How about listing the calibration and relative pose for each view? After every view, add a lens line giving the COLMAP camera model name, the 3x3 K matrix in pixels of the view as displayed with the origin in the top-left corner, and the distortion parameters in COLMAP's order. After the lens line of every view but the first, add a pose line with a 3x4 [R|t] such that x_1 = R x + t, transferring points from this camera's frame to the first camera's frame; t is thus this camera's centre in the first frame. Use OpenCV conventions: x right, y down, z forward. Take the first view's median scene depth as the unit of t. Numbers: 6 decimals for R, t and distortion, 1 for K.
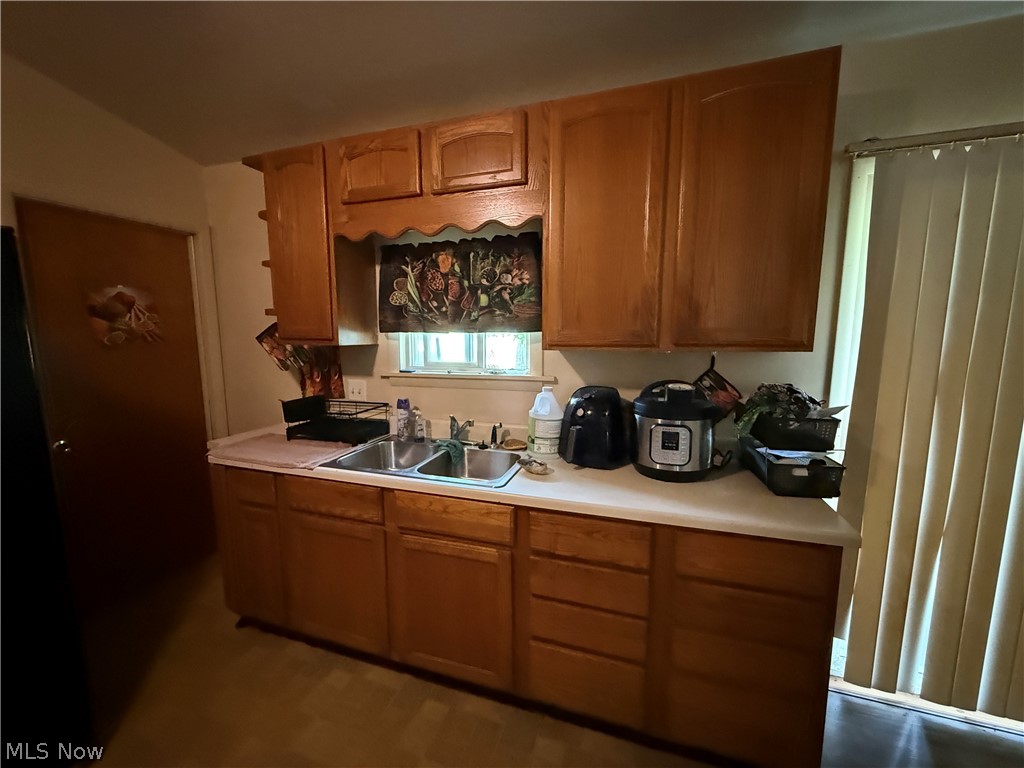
lens RADIAL K [[407.9, 0, 509.1], [0, 407.9, 386.7], [0, 0, 1]] dist [0.000613, 0.000137]
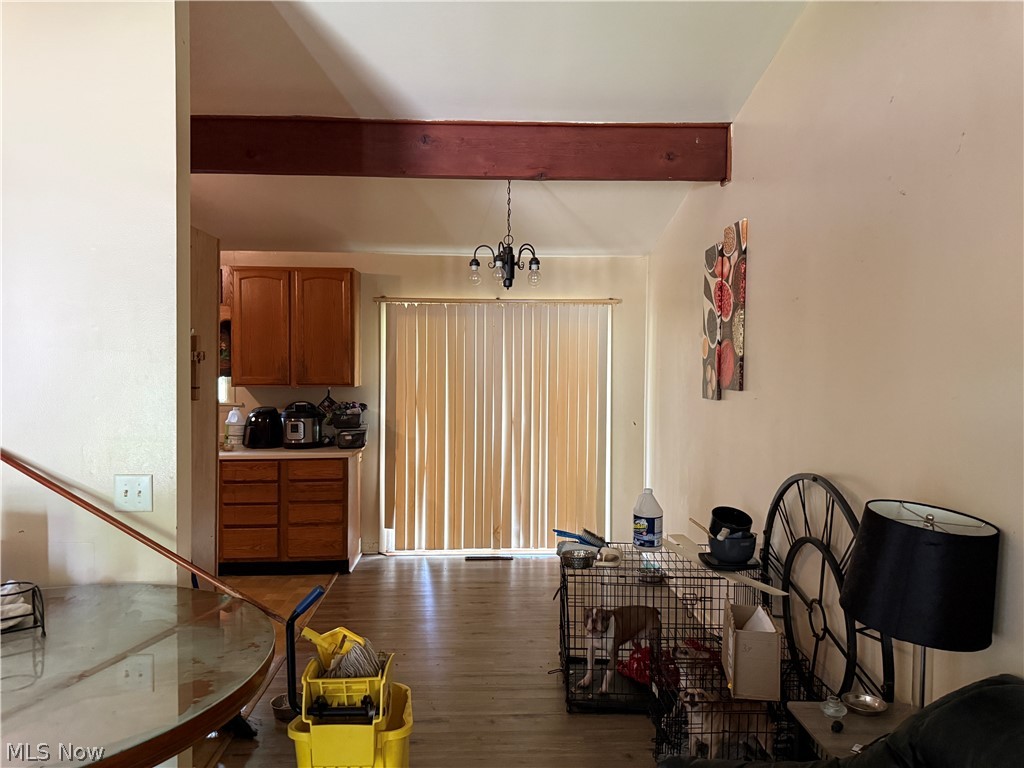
lens RADIAL K [[722.6, 0, 512.0], [0, 722.6, 384.0], [0, 0, 1]] dist [0.076496, 0.000050]
pose [[0.931921, -0.001663, 0.362658, 0.067245], [0.040910, 0.994089, -0.100566, 0.305901], [-0.360347, 0.108556, 0.926480, -2.740086]]
